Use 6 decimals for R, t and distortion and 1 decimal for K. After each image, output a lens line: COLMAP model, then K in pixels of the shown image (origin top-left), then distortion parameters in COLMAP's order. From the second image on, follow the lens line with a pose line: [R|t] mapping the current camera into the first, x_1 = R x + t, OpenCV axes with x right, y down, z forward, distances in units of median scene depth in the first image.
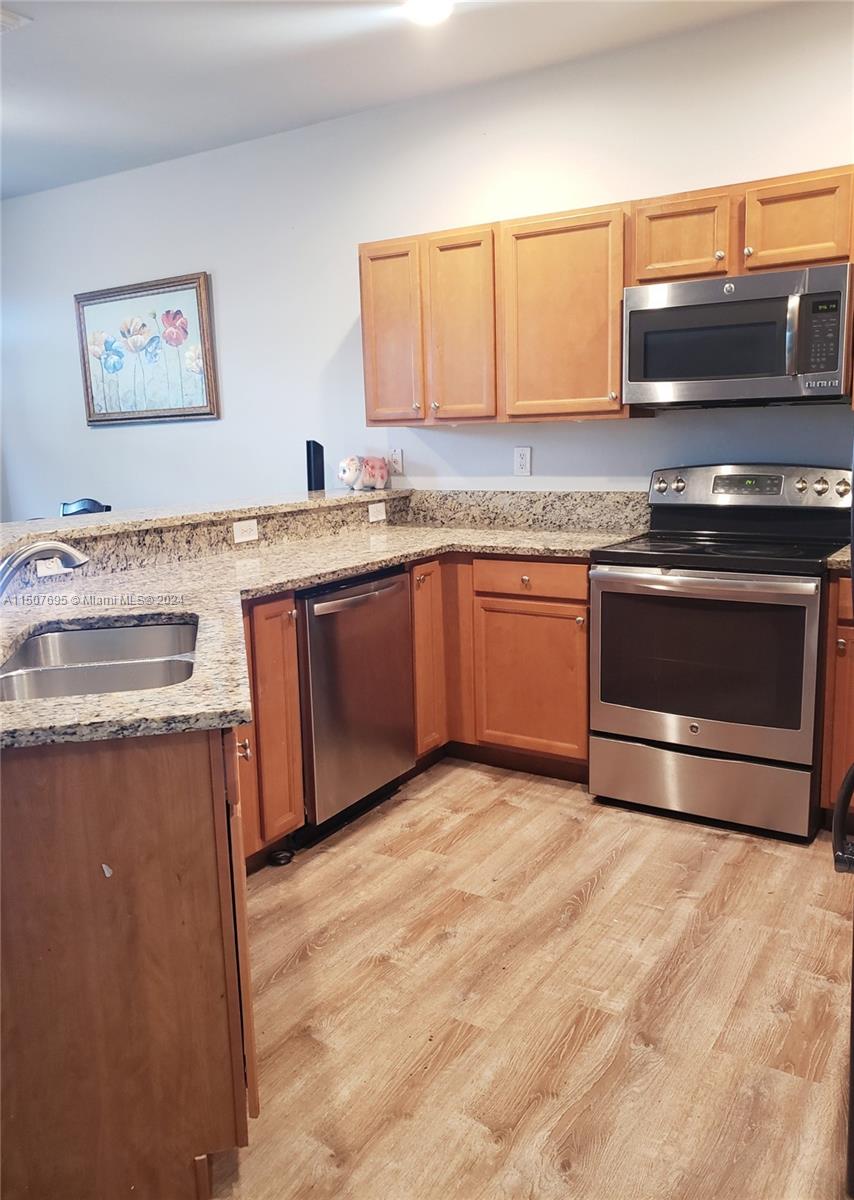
lens RADIAL K [[935.1, 0, 435.1], [0, 935.1, 591.2], [0, 0, 1]] dist [-0.005785, 0.032902]
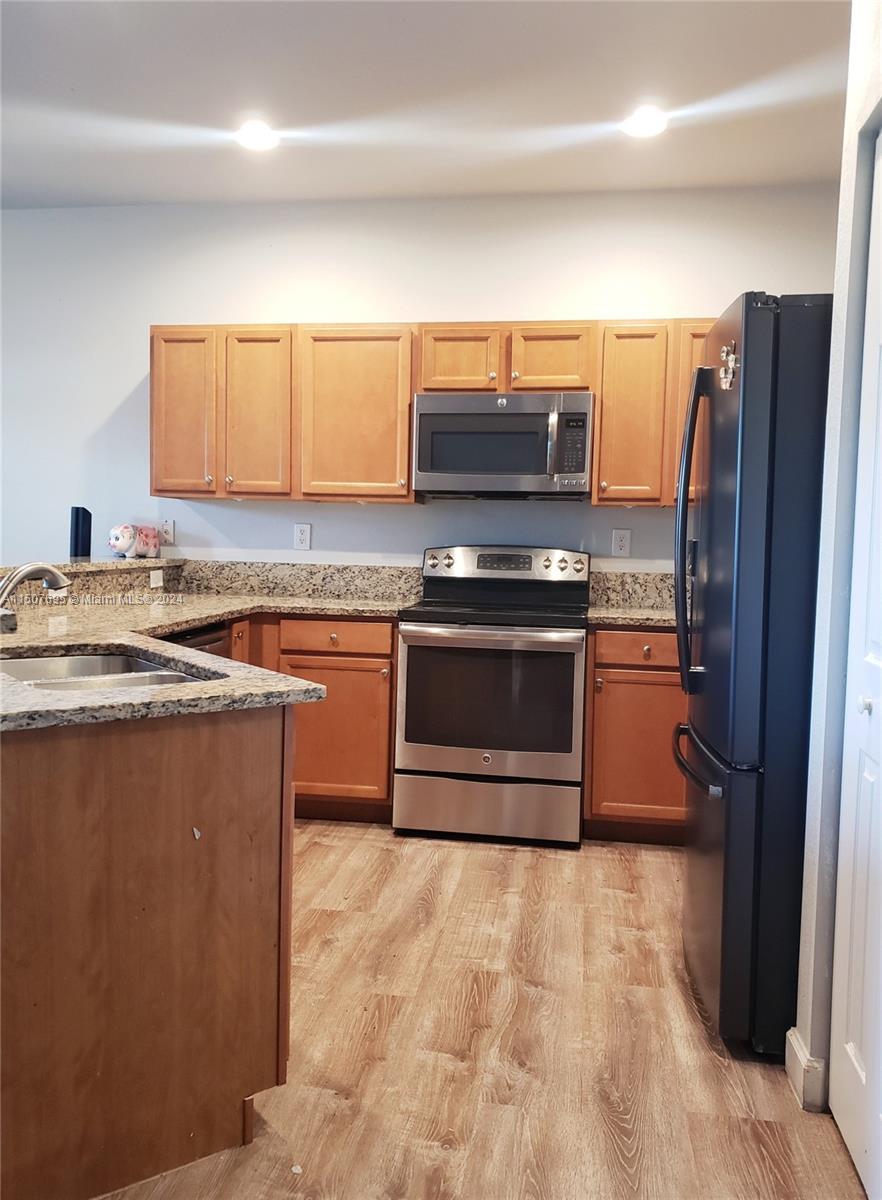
lens RADIAL K [[953.2, 0, 437.9], [0, 953.2, 590.7], [0, 0, 1]] dist [0.045624, -0.066689]
pose [[0.920551, 0.027717, 0.389639, -0.260918], [0.015933, 0.993985, -0.108350, 0.064510], [-0.390298, 0.105950, 0.914572, -0.107783]]
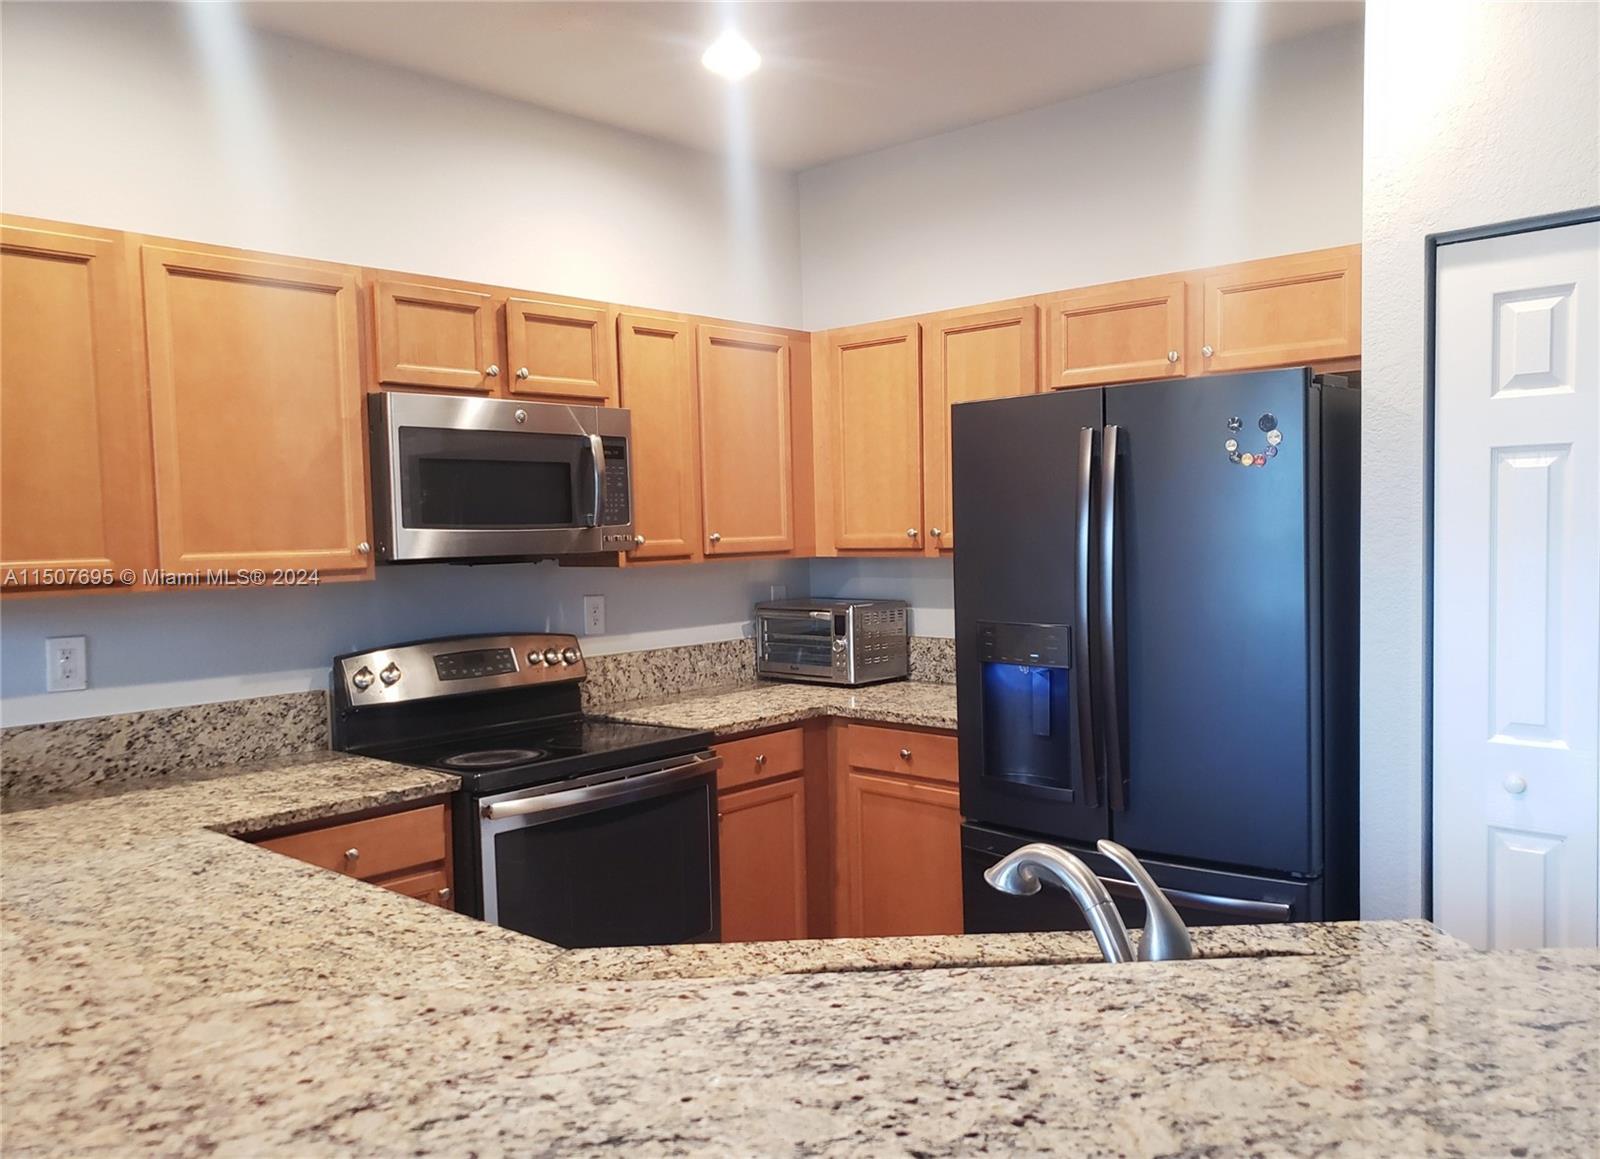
lens RADIAL K [[1257.8, 0, 801.9], [0, 1257.8, 578.9], [0, 0, 1]] dist [0.040795, -0.008955]
pose [[0.171125, -0.020504, 0.985036, -0.714802], [0.181644, 0.983302, -0.011088, -0.138100], [-0.968360, 0.180824, 0.171991, 0.631139]]
